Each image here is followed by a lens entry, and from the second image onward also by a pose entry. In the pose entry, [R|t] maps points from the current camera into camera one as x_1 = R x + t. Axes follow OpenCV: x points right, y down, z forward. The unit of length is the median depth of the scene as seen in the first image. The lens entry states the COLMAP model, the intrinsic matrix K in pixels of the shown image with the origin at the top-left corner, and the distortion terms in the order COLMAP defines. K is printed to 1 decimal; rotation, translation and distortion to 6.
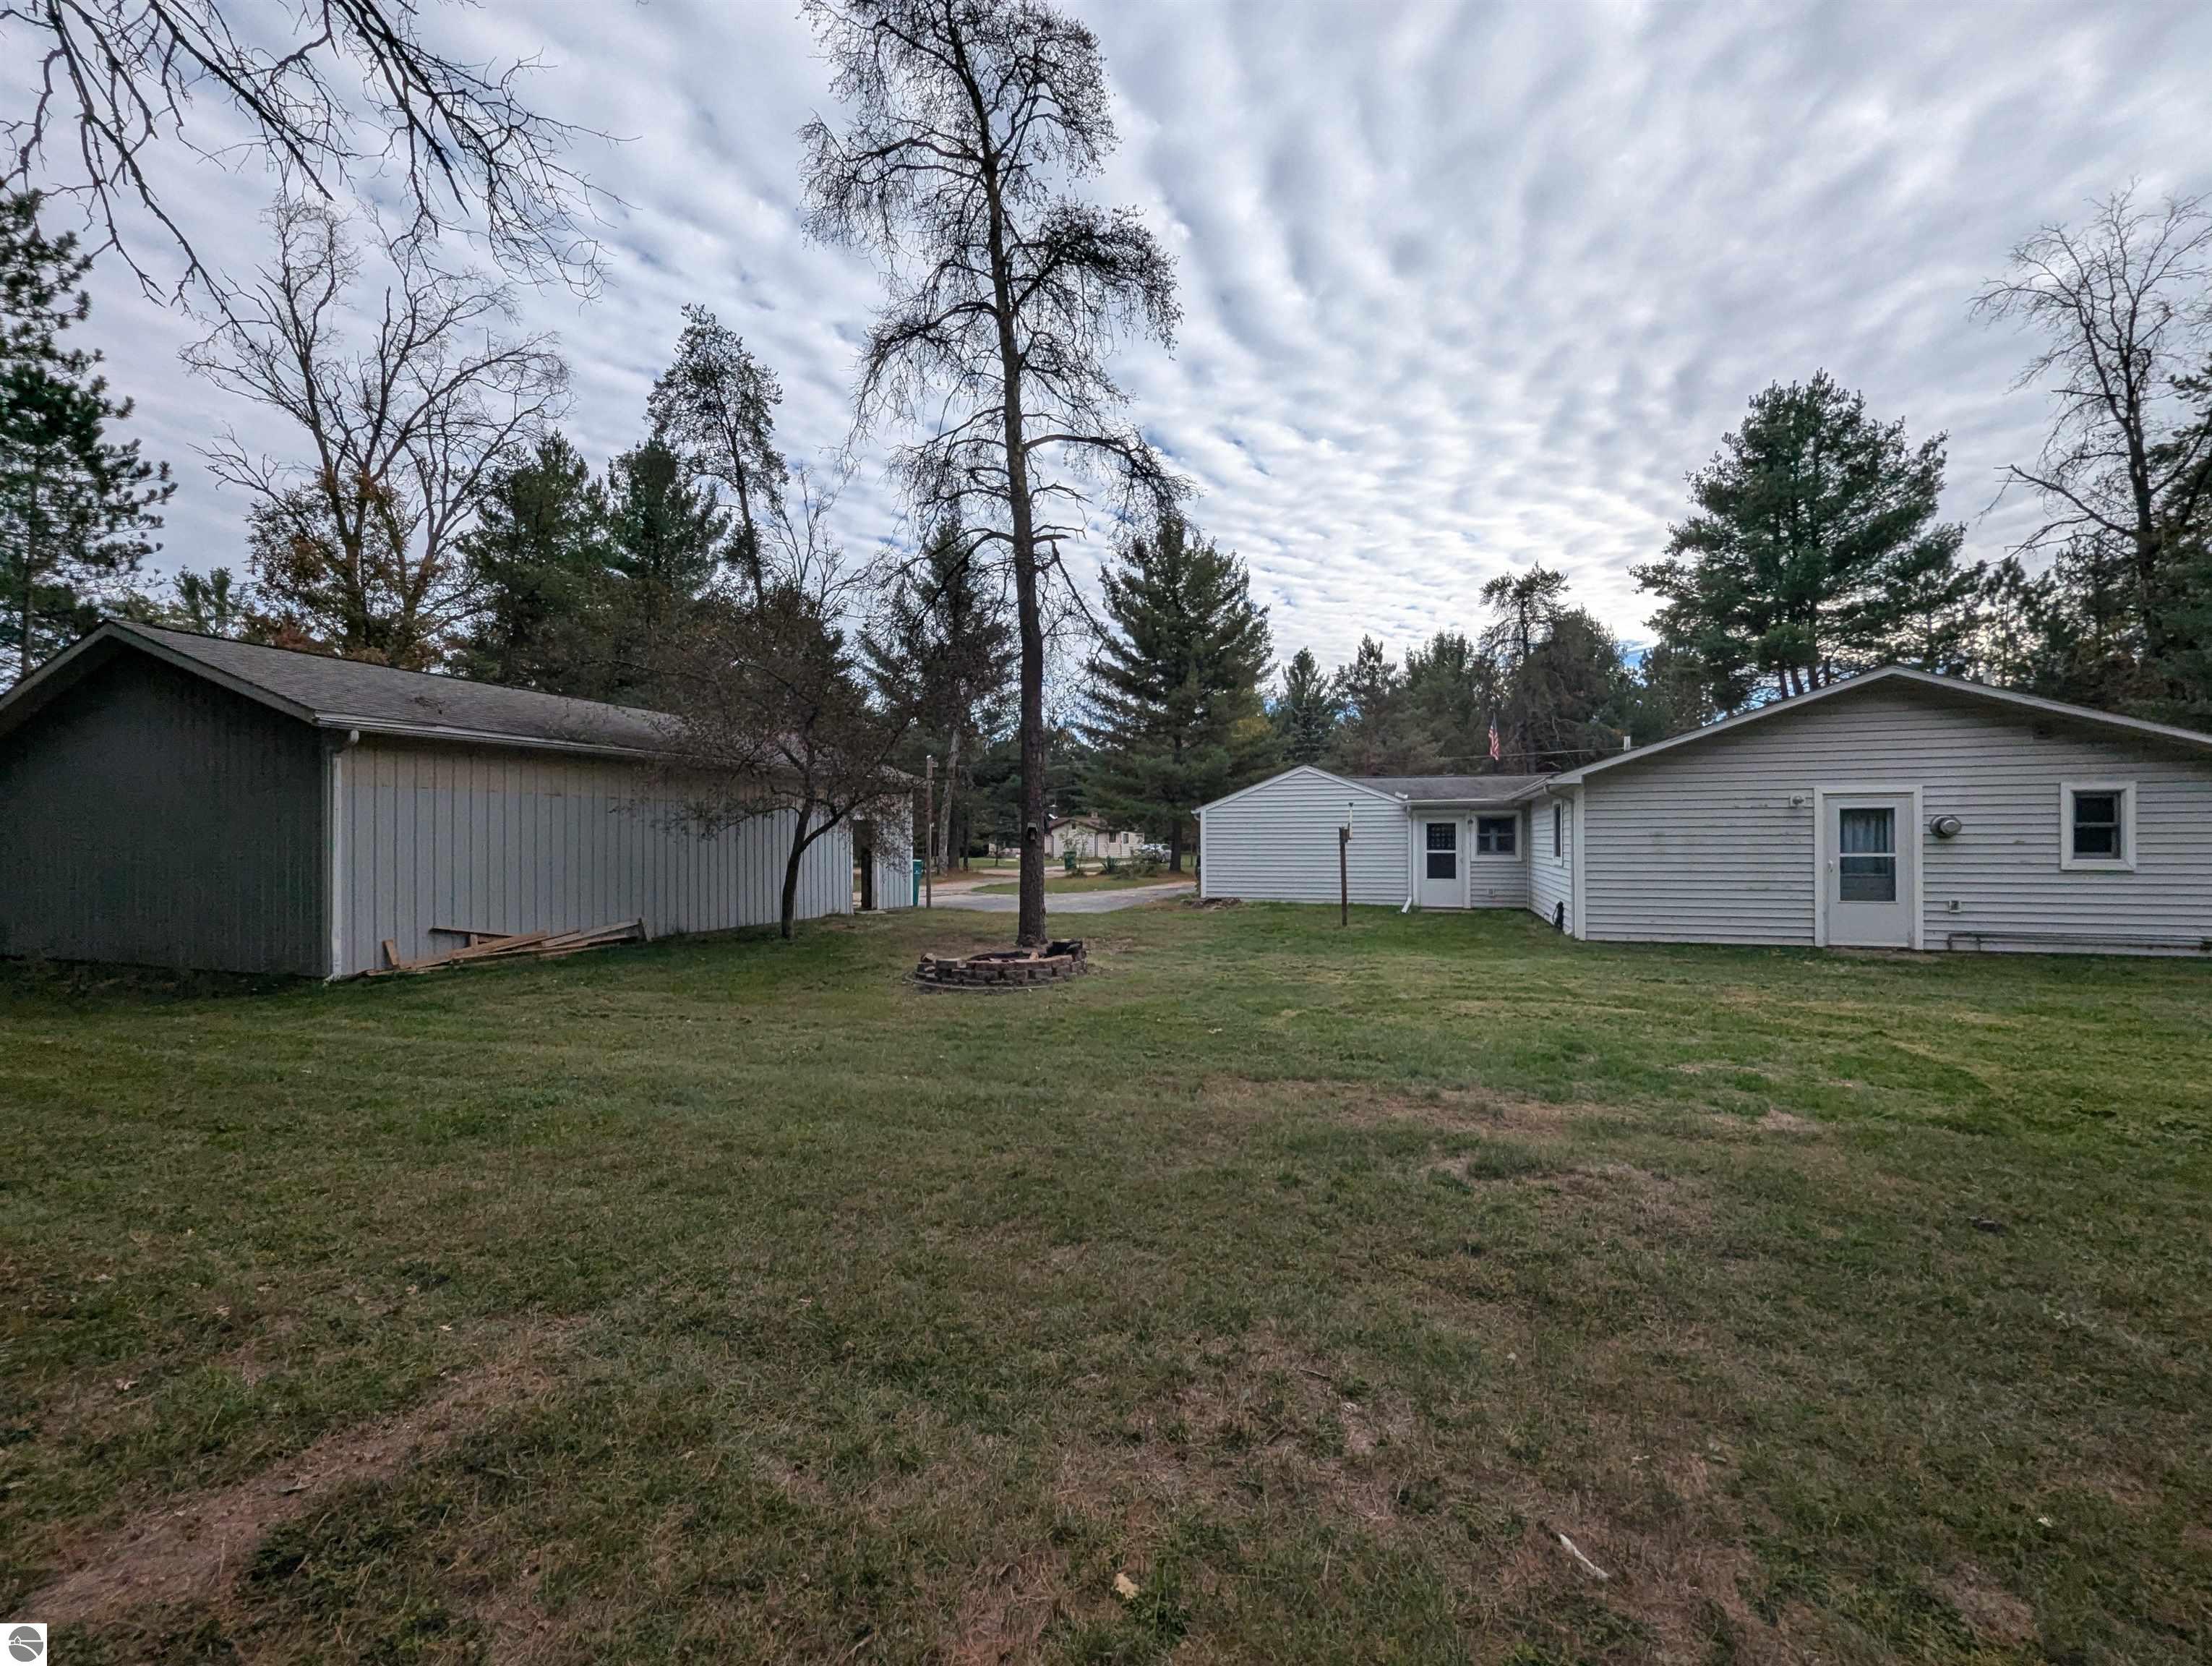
lens RADIAL K [[909.0, 0, 1098.9], [0, 909.0, 837.0], [0, 0, 1]] dist [-0.000051, -0.000107]
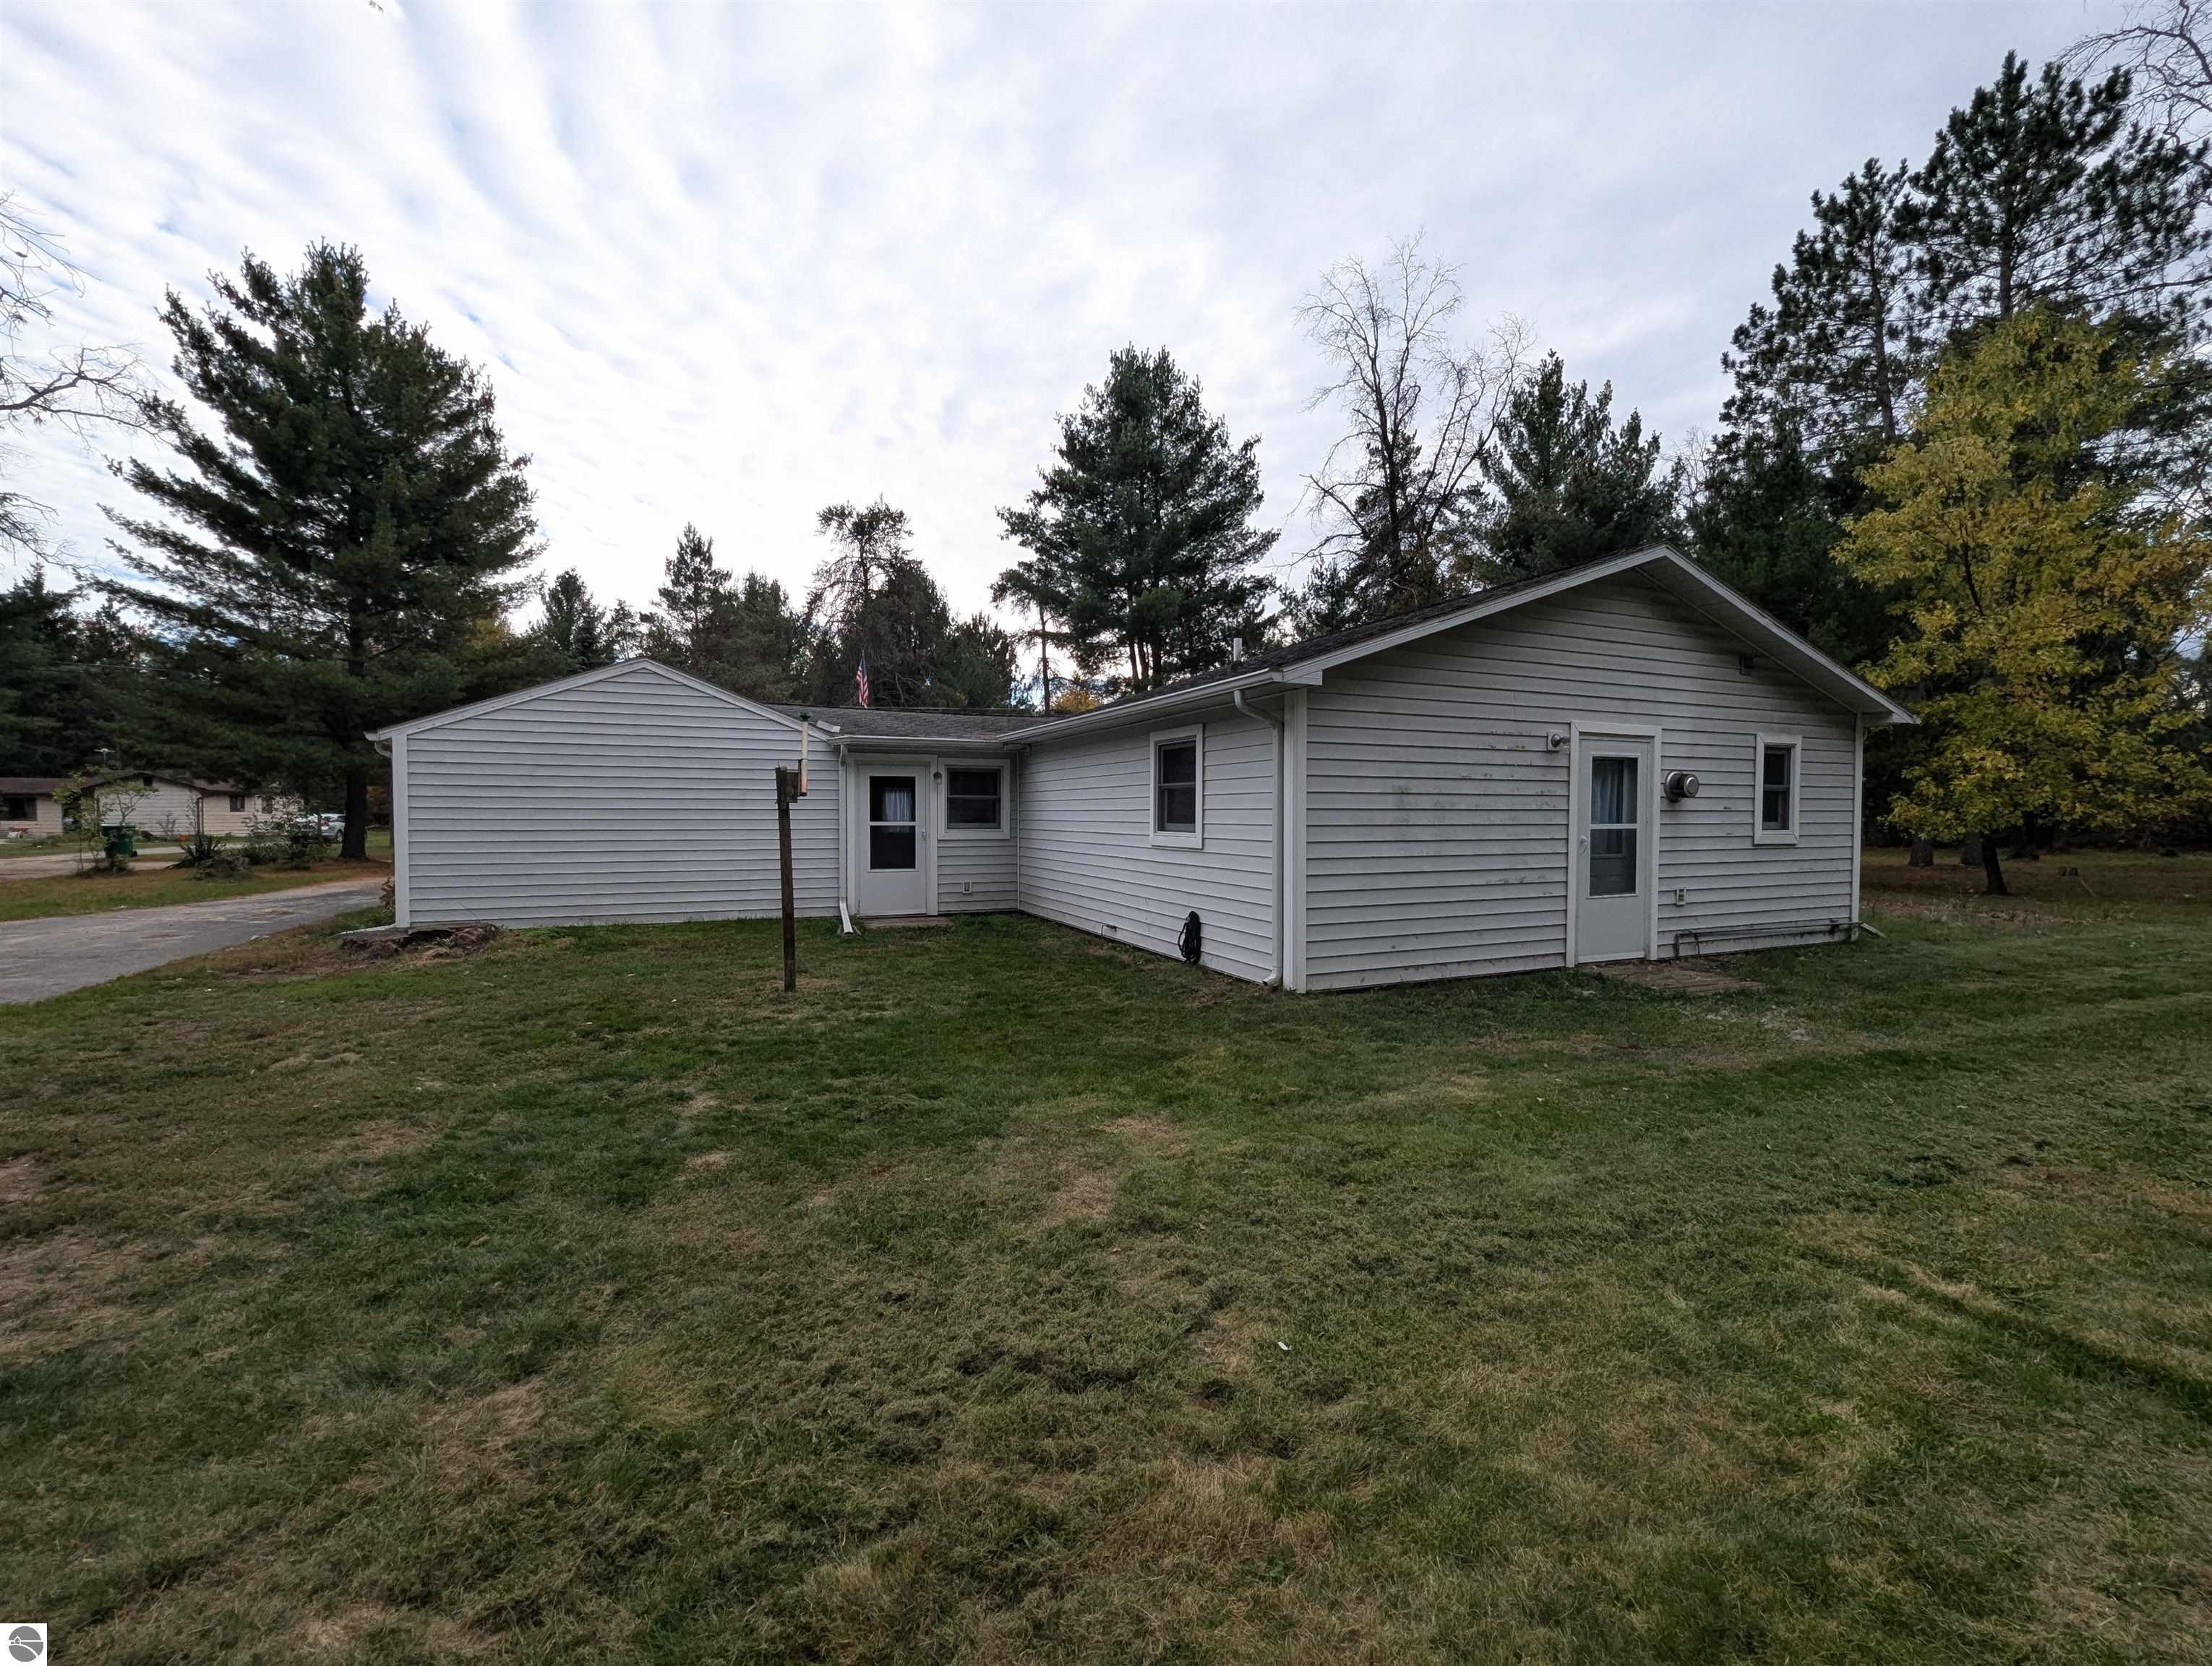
lens RADIAL K [[909.0, 0, 1098.9], [0, 909.0, 837.0], [0, 0, 1]] dist [-0.000051, -0.000107]
pose [[0.726687, -0.011985, 0.686864, 0.038395], [-0.007955, 0.999634, 0.025859, 0.004983], [-0.686923, -0.024256, 0.726326, 0.288820]]
